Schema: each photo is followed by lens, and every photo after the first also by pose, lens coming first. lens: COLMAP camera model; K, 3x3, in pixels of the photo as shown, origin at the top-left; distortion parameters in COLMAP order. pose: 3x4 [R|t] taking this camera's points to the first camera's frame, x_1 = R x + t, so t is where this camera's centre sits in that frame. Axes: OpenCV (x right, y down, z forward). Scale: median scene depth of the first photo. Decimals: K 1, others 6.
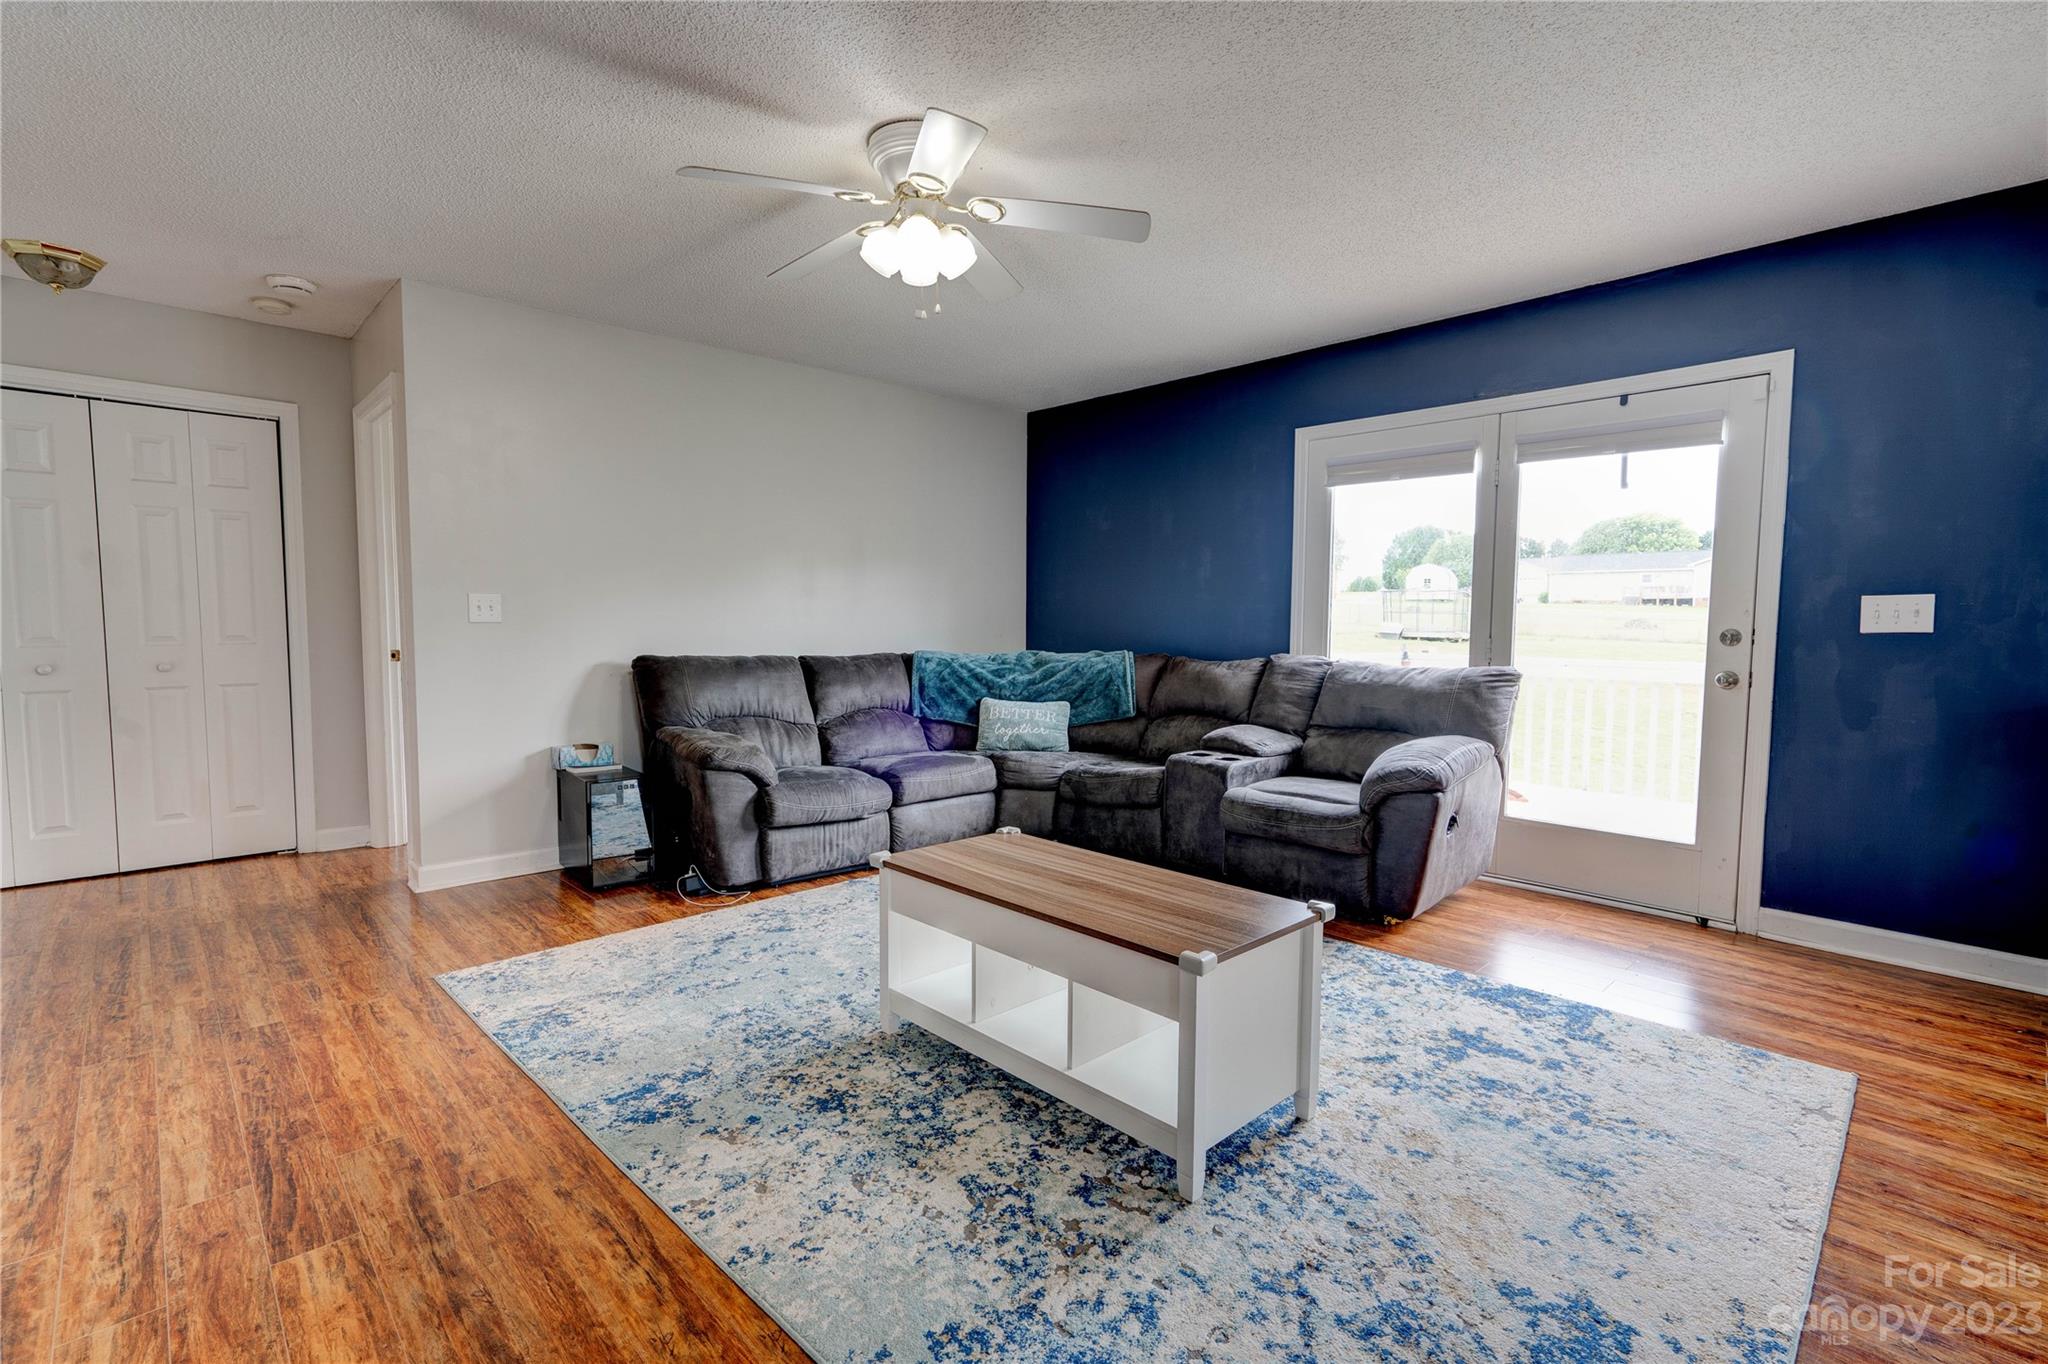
lens RADIAL K [[942.2, 0, 1010.8], [0, 942.2, 678.7], [0, 0, 1]] dist [-0.000924, 0.010714]
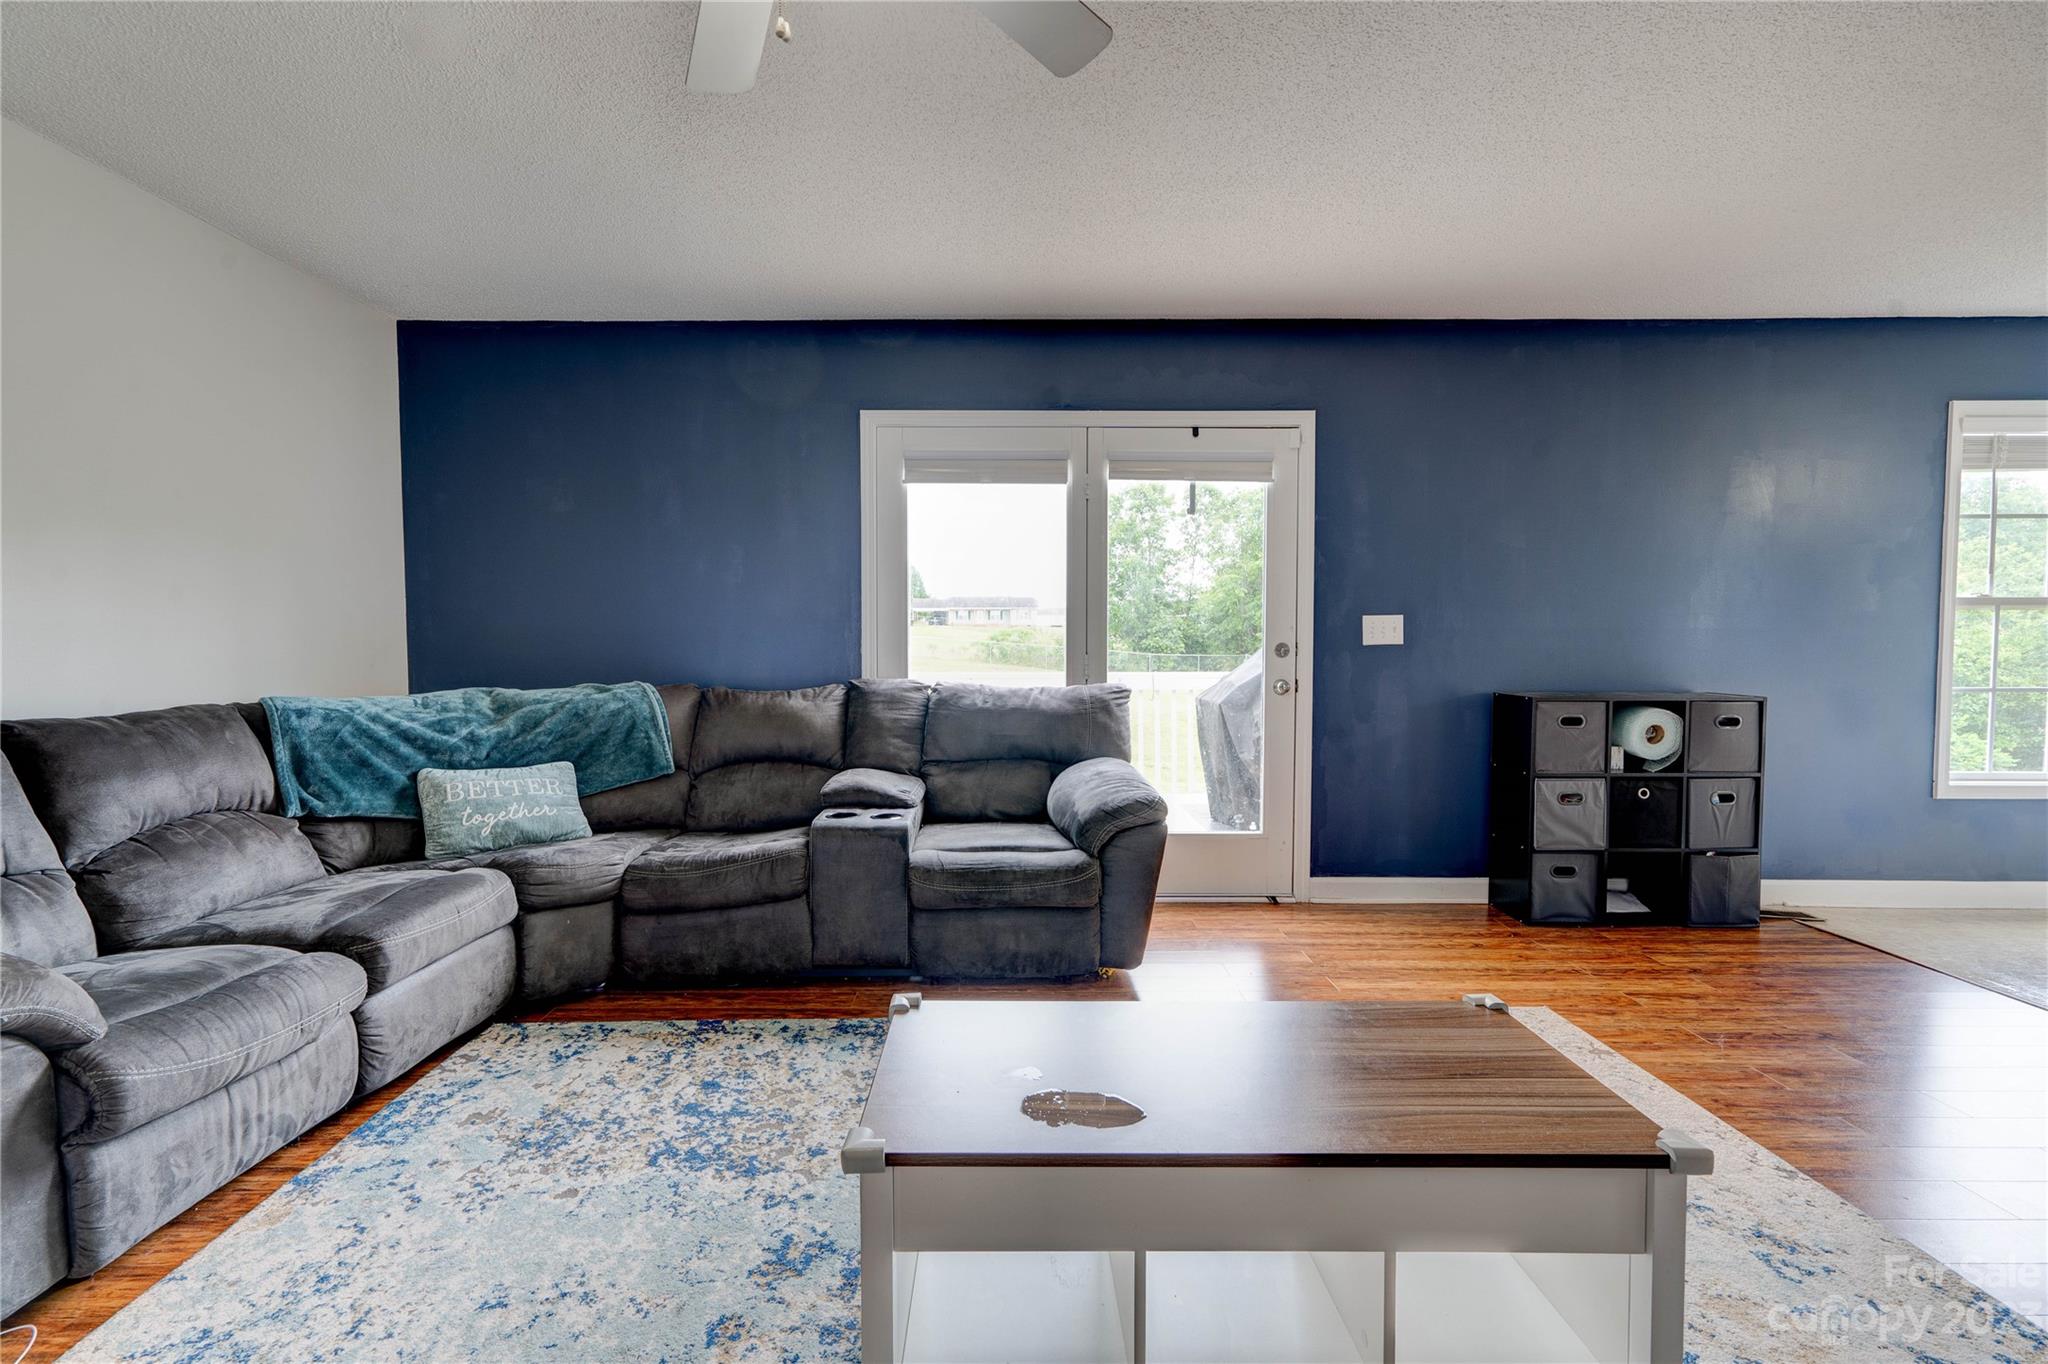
lens RADIAL K [[942.2, 0, 1010.8], [0, 942.2, 678.7], [0, 0, 1]] dist [-0.000924, 0.010714]
pose [[0.683250, -0.037675, 0.729212, -0.241793], [0.051741, 0.998656, 0.003116, -0.023114], [-0.728349, 0.035601, 0.684281, 0.356071]]
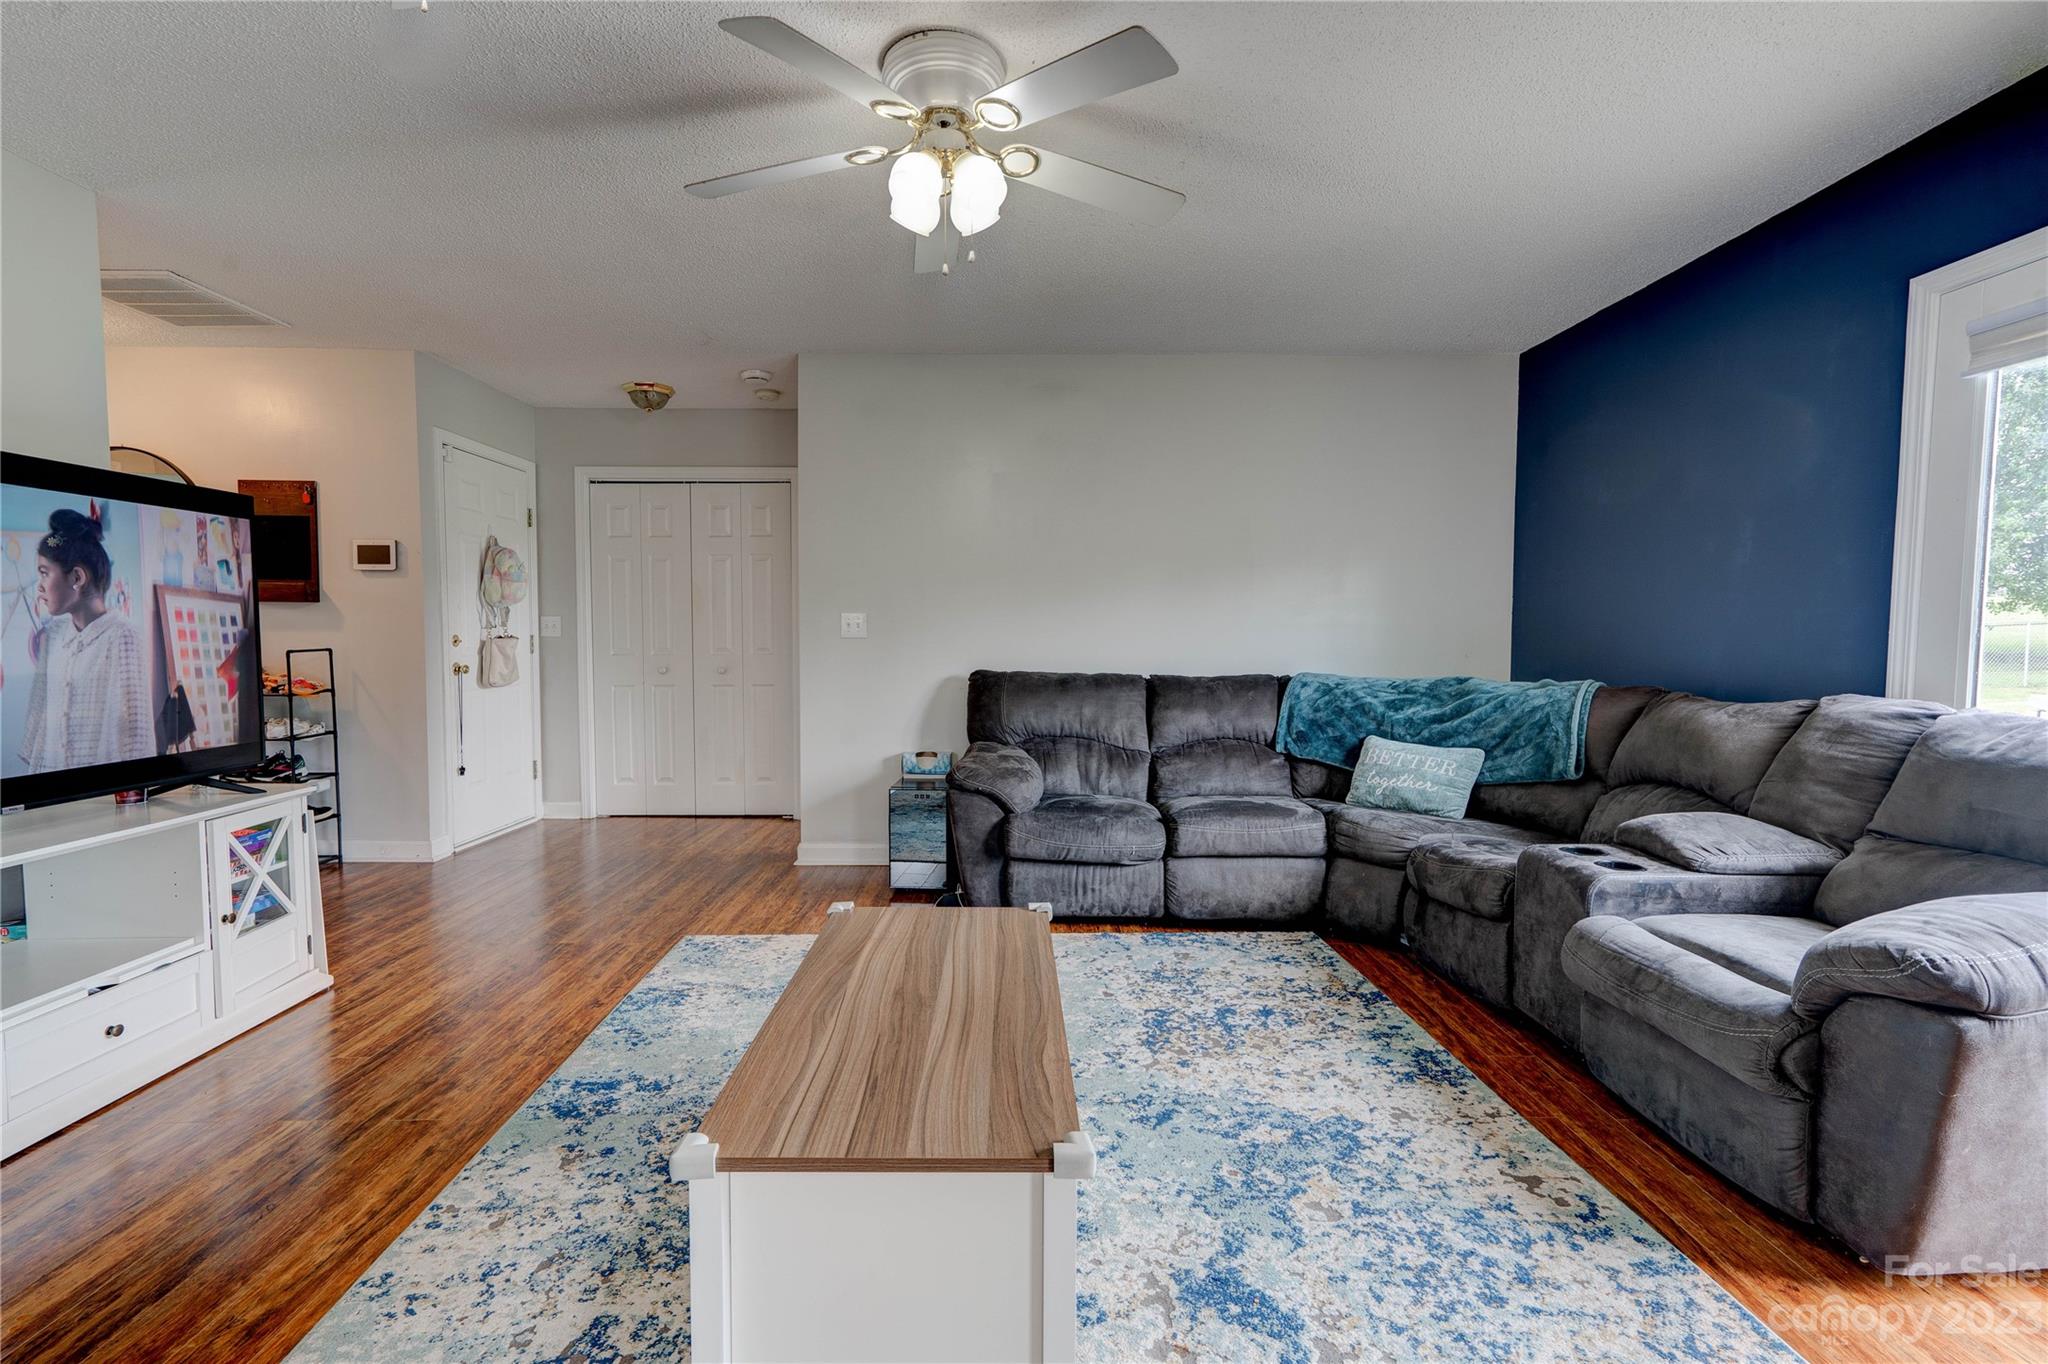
lens RADIAL K [[937.2, 0, 1009.8], [0, 937.2, 685.9], [0, 0, 1]] dist [-0.008708, 0.013738]
pose [[0.731208, 0.034531, -0.681281, 0.319296], [-0.041338, 0.999126, 0.006274, -0.015170], [0.680901, 0.023576, 0.731996, 0.272990]]
